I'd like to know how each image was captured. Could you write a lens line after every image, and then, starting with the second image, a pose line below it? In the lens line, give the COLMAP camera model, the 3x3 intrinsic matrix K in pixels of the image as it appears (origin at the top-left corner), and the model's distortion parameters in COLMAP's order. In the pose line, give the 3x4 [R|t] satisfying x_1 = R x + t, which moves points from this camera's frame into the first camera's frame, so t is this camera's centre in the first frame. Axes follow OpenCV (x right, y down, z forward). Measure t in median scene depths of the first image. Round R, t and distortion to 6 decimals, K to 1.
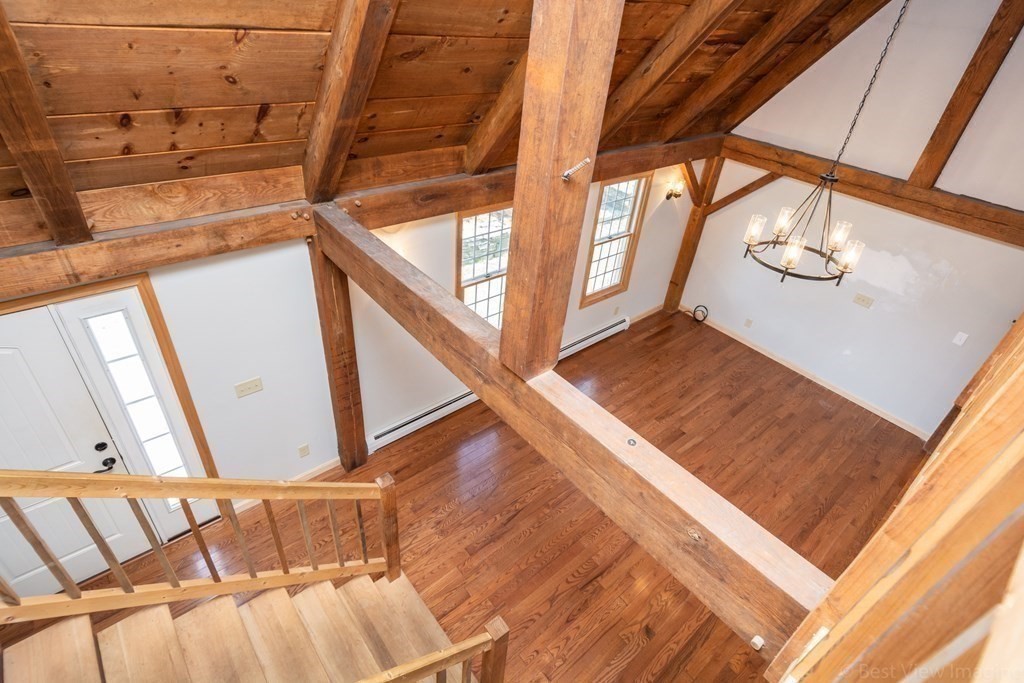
lens RADIAL K [[516.6, 0, 514.0], [0, 516.6, 332.9], [0, 0, 1]] dist [-0.000143, -0.000990]
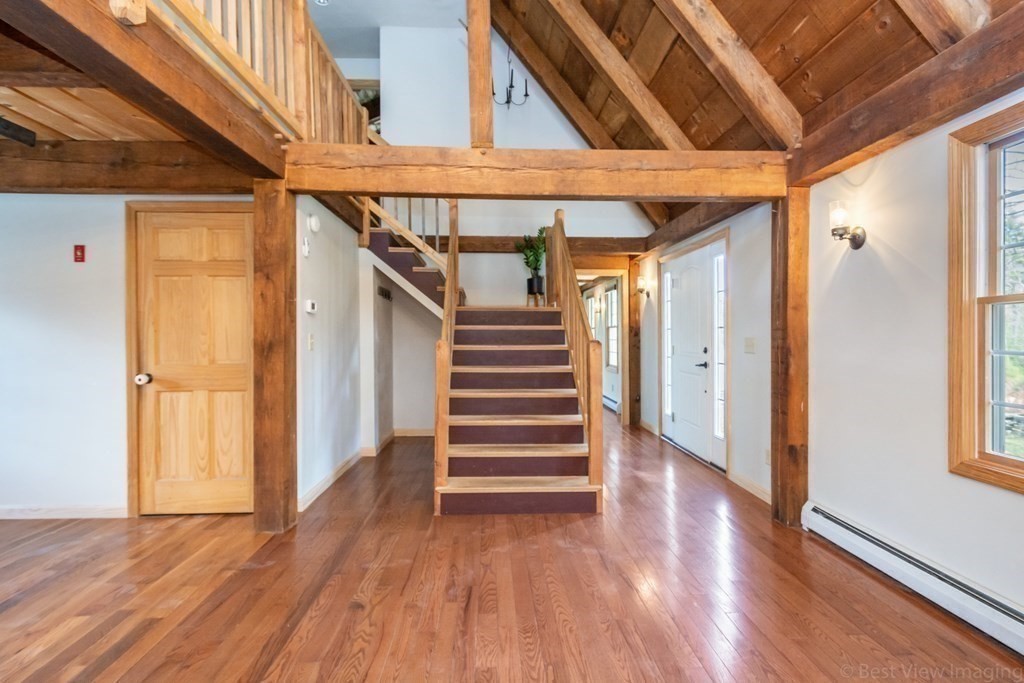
lens RADIAL K [[511.9, 0, 512.0], [0, 511.9, 341.5], [0, 0, 1]] dist [0.000706, 0.000359]
pose [[-0.620913, -0.086279, -0.779117, 0.494840], [-0.481778, 0.826044, 0.292475, 0.015775], [0.618350, 0.556963, -0.554468, 0.952601]]
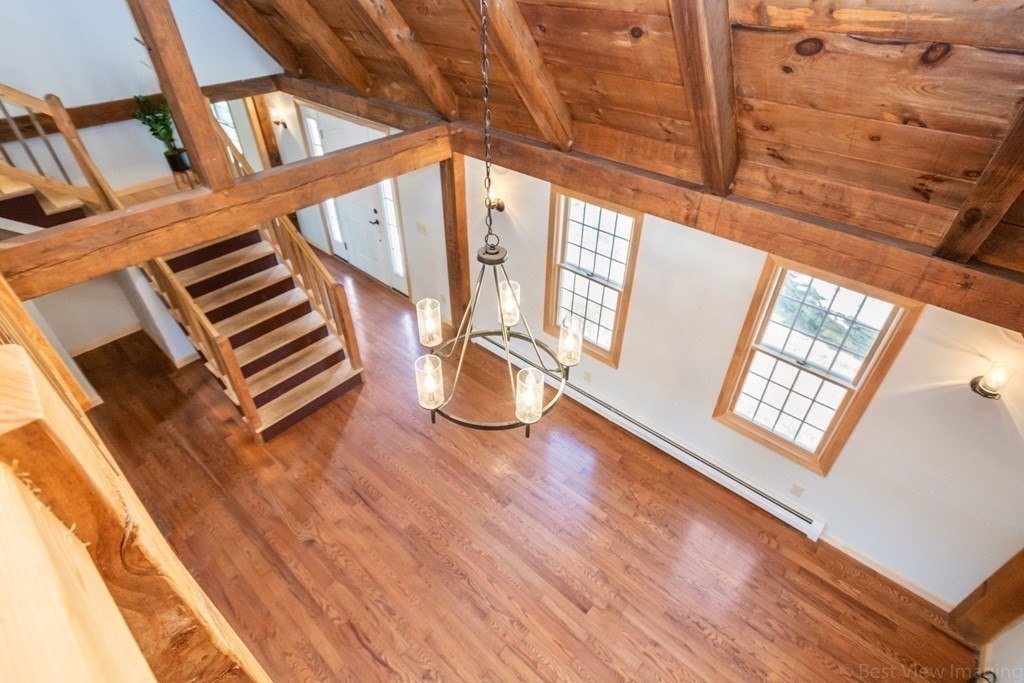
lens RADIAL K [[516.6, 0, 514.0], [0, 516.6, 332.9], [0, 0, 1]] dist [-0.000143, -0.000990]
pose [[0.138091, 0.531146, -0.835951, 0.739040], [-0.549102, 0.743501, 0.381699, -0.302487], [0.824268, 0.406313, 0.394324, 0.550164]]
